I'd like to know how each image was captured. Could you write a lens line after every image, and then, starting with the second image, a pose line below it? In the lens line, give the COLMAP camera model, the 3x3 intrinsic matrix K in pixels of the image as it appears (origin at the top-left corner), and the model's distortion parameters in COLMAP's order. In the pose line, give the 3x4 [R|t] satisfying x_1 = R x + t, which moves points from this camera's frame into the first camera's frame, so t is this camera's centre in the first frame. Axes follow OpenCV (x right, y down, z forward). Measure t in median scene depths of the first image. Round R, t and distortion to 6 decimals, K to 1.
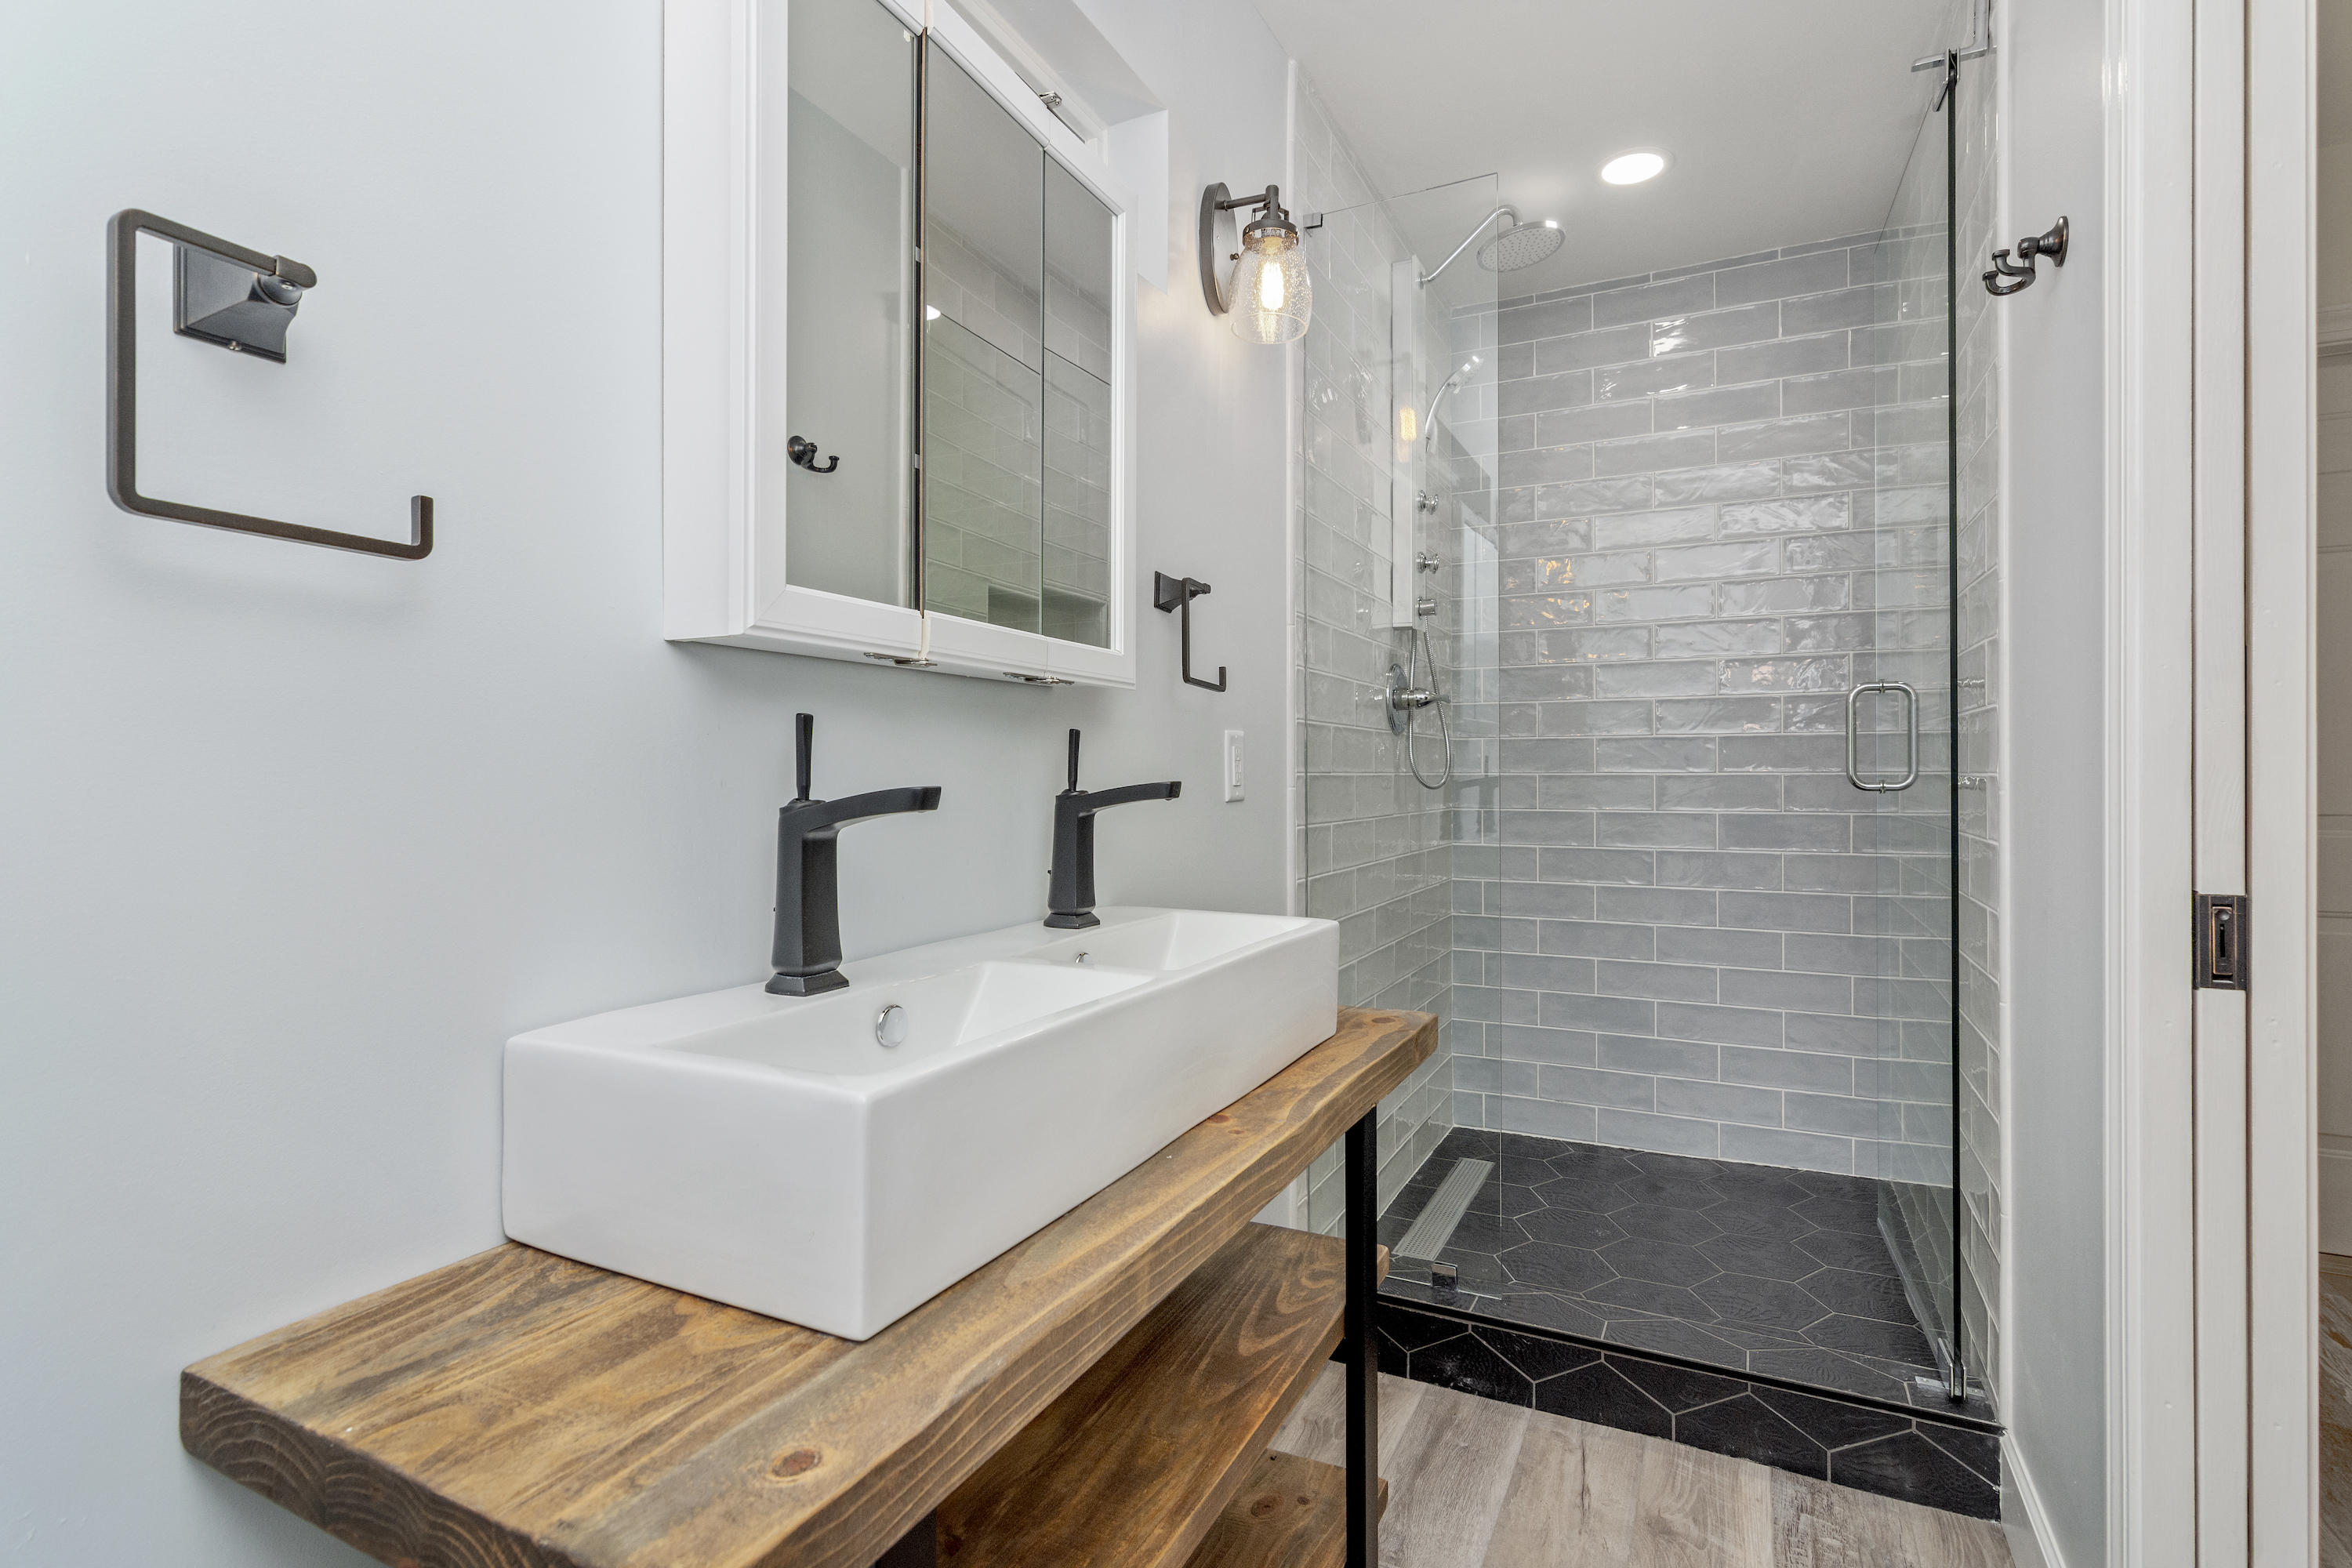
lens RADIAL K [[1146.4, 0, 1176.0], [0, 1146.4, 784.0], [0, 0, 1]] dist [0.000354, 0.000202]
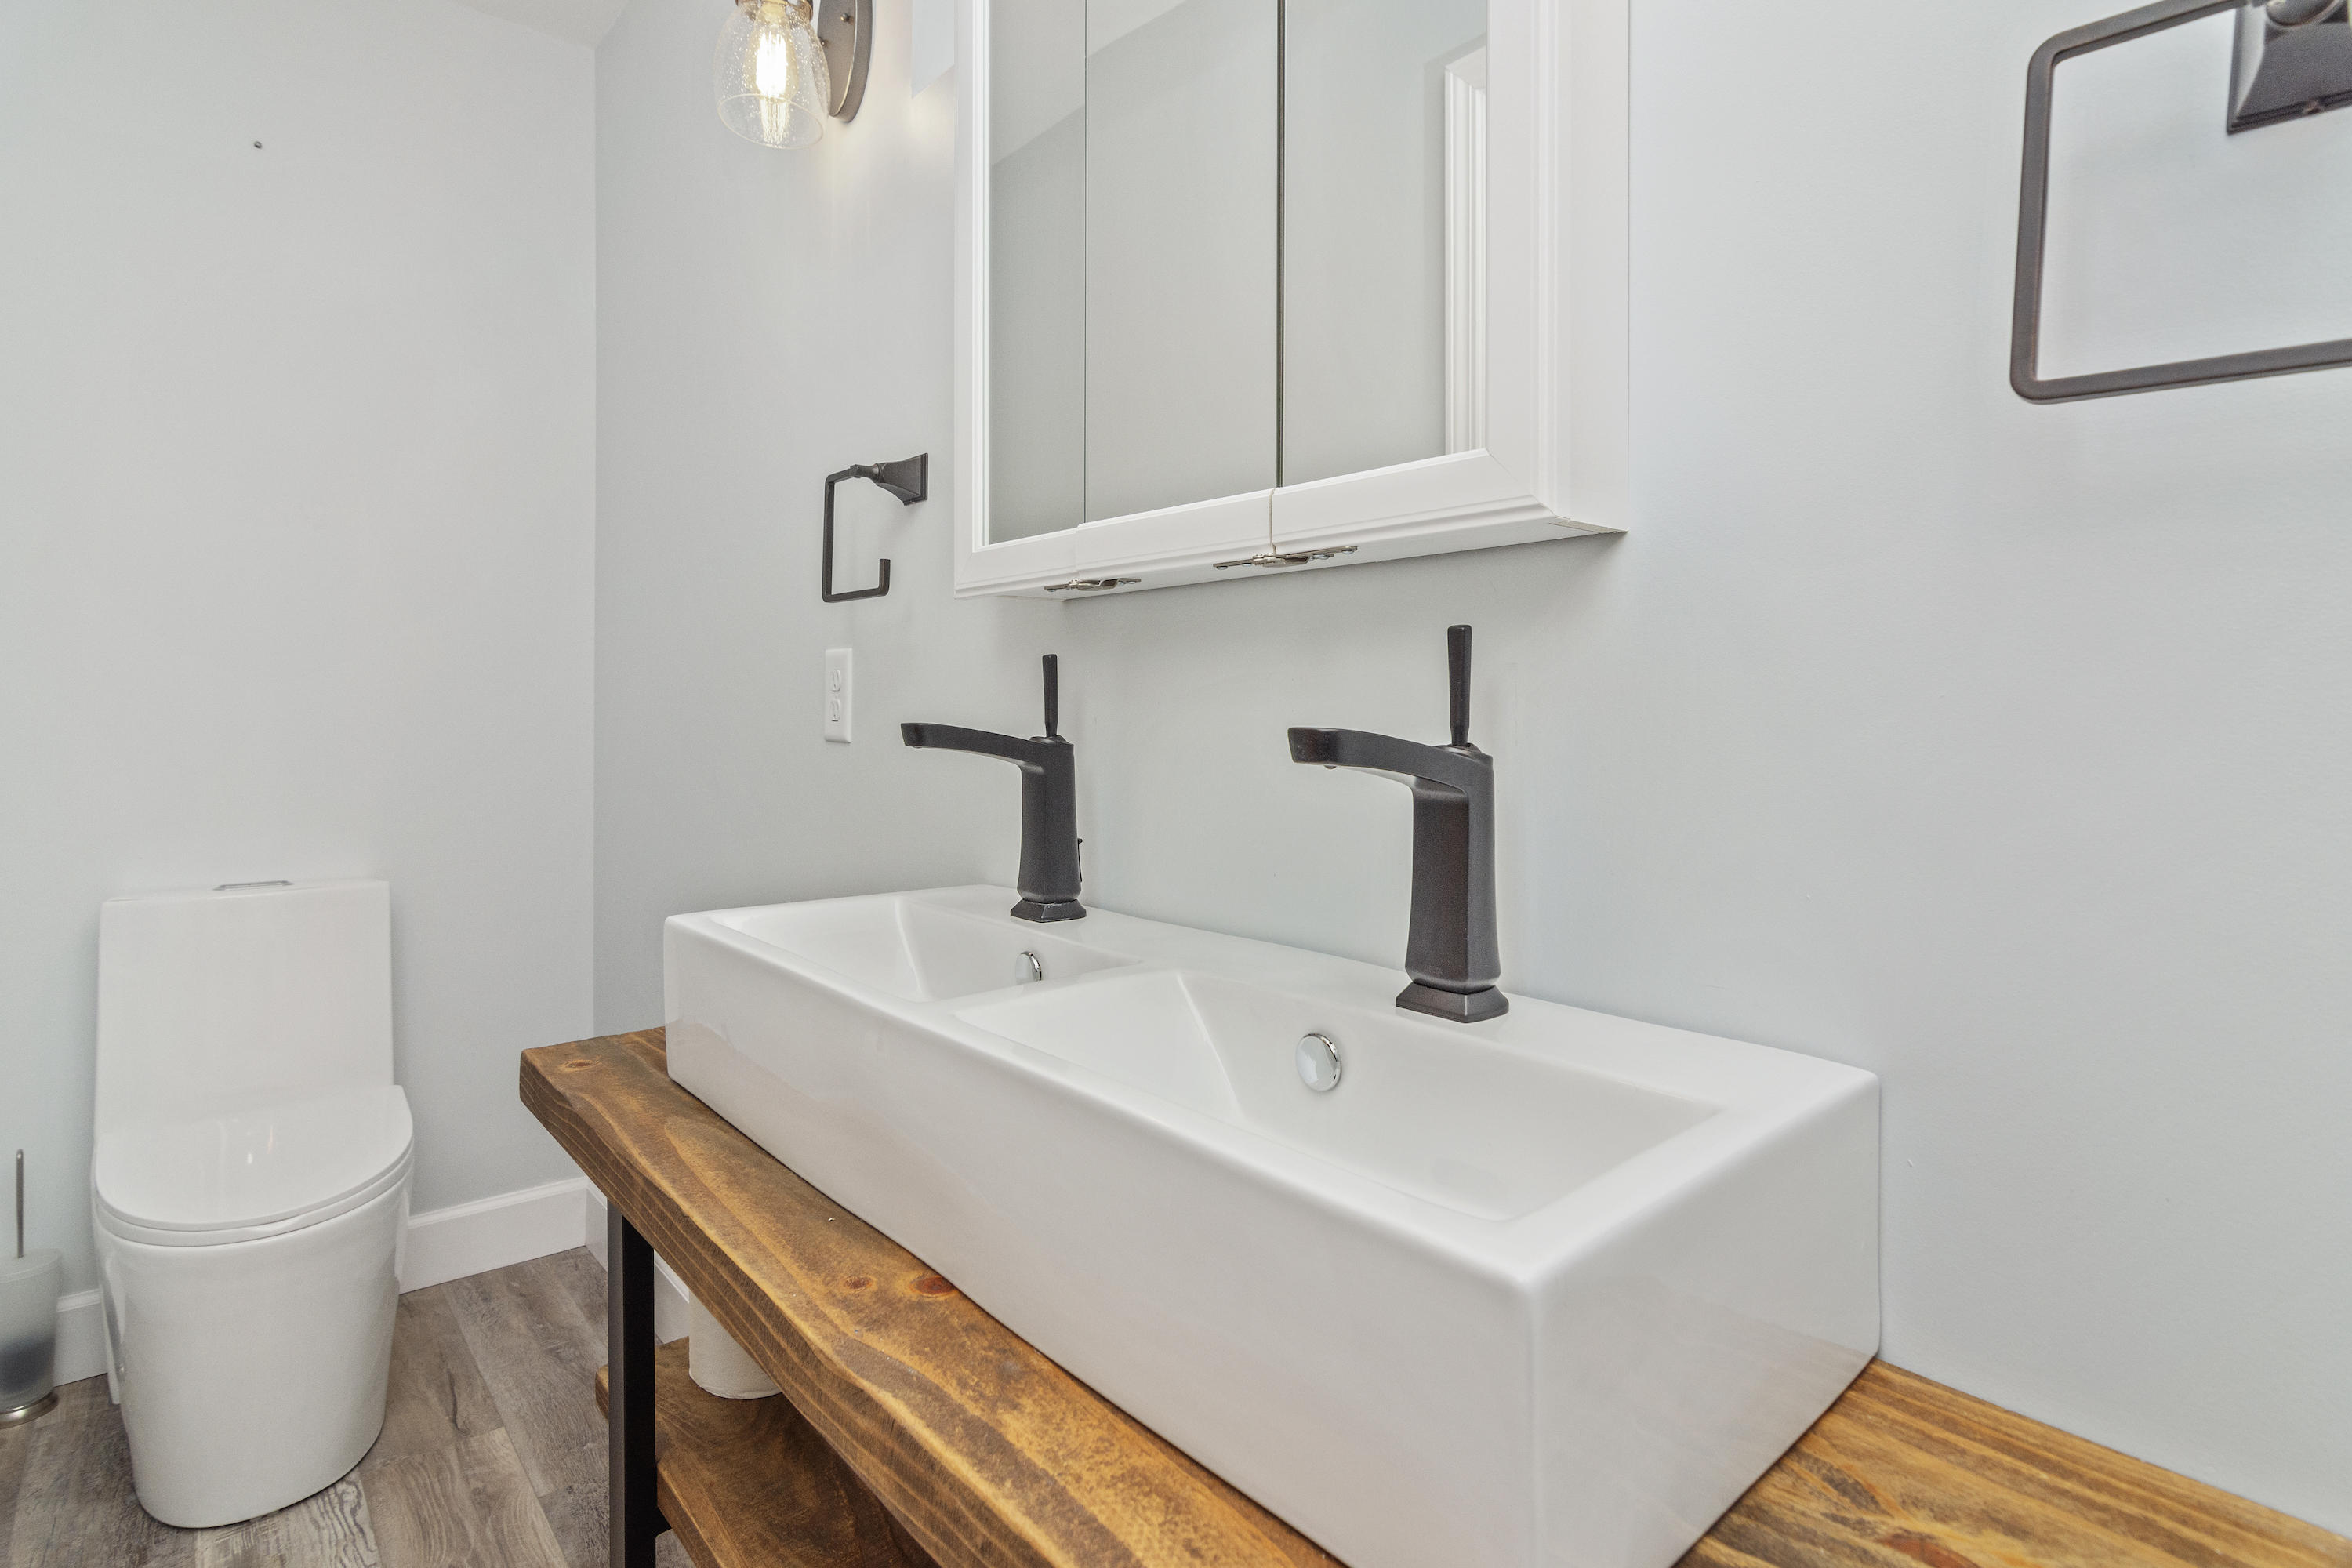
lens RADIAL K [[1149.2, 0, 1173.9], [0, 1149.2, 710.9], [0, 0, 1]] dist [-0.000370, -0.000003]
pose [[-0.383655, 0.007288, -0.923448, 0.664132], [-0.005266, 0.999935, 0.010080, -0.022417], [0.923462, 0.008730, -0.383592, 1.635345]]
